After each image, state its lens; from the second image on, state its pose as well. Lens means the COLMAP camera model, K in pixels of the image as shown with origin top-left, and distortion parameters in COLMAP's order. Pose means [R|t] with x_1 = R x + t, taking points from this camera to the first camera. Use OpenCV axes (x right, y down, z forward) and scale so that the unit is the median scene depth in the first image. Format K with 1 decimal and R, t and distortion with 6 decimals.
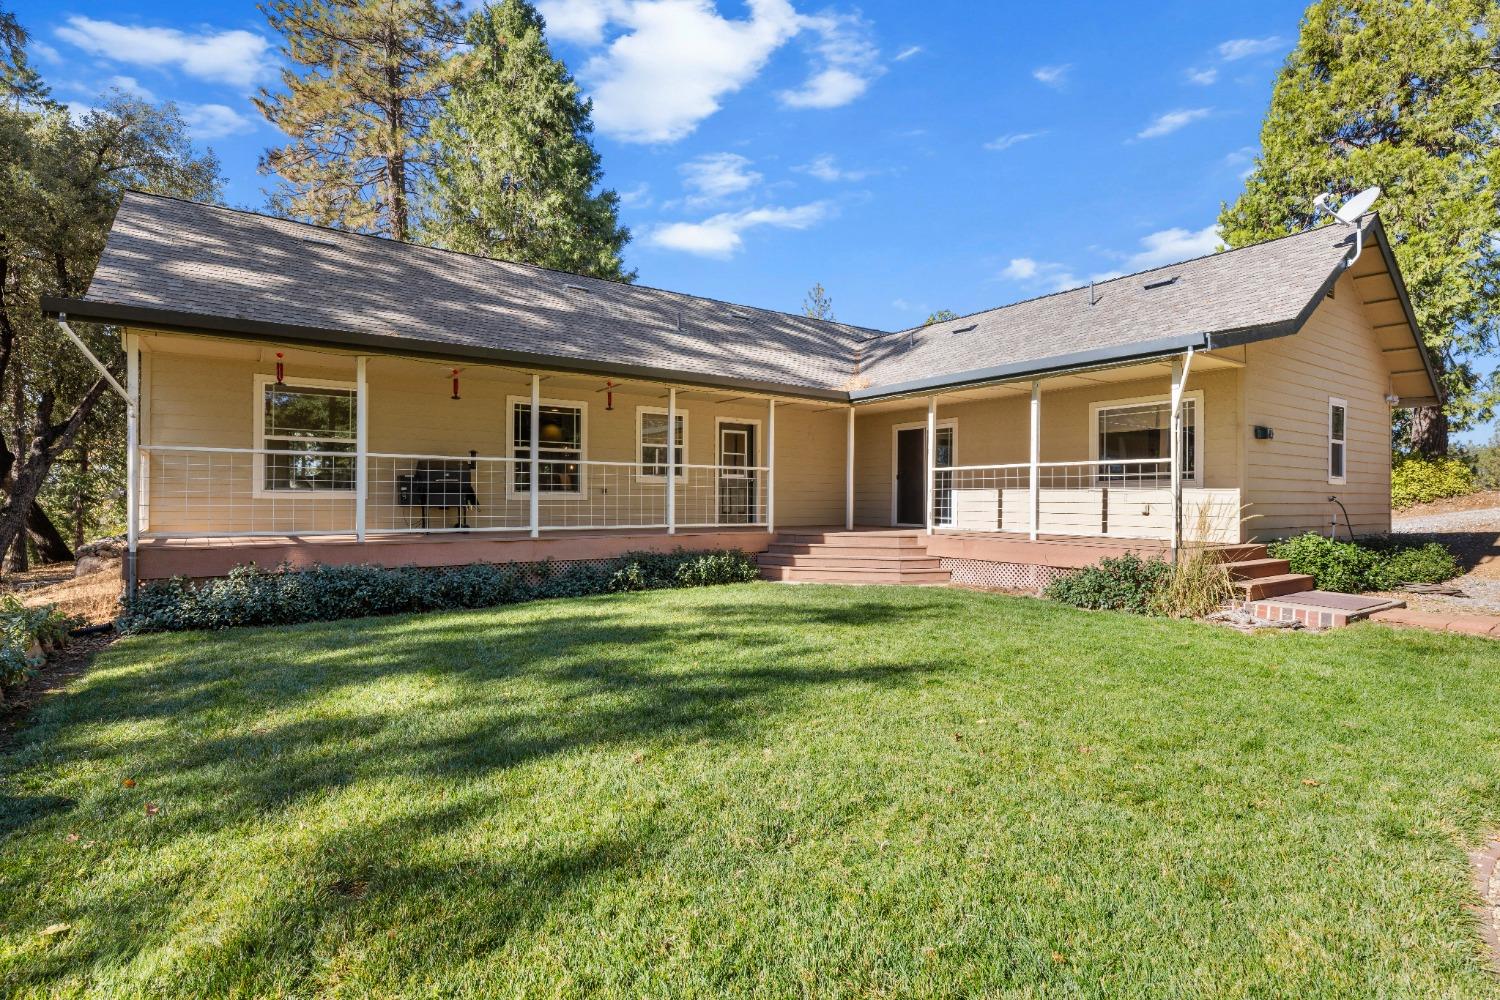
lens RADIAL K [[736.6, 0, 748.2], [0, 736.6, 494.8], [0, 0, 1]] dist [-0.002347, 0.001363]
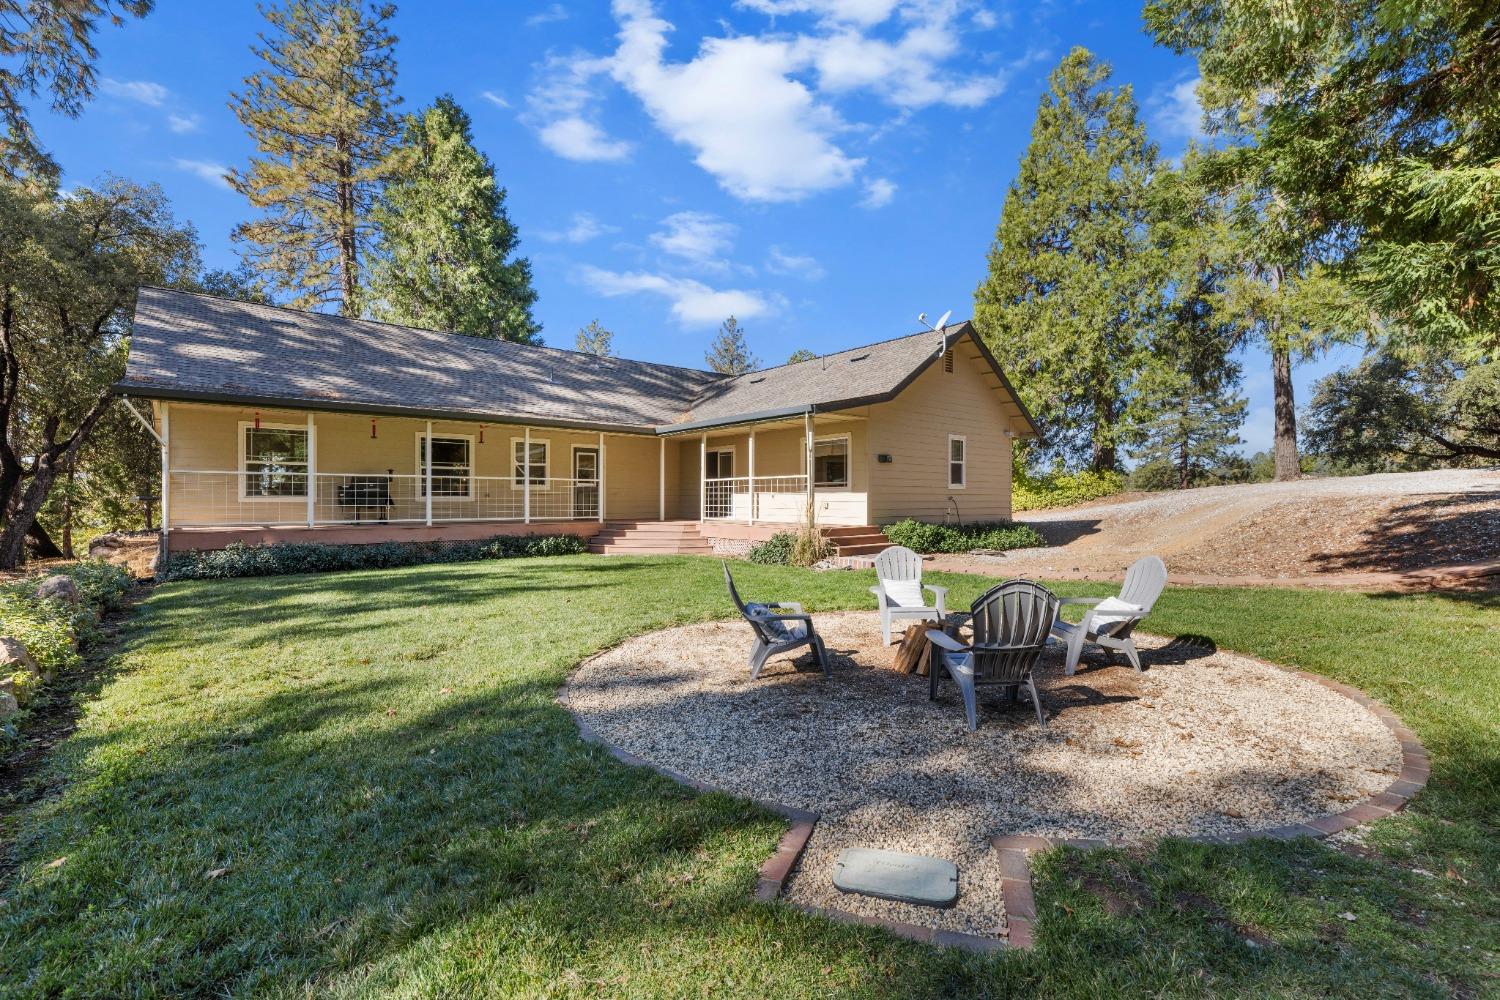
lens RADIAL K [[670.6, 0, 750.0], [0, 670.6, 500.0], [0, 0, 1]] dist [0.001168, -0.001068]
pose [[0.996867, -0.005574, 0.078905, 0.217227], [0.005223, 0.999975, 0.004663, 0.000008], [-0.078930, -0.004237, 0.996871, -0.370272]]
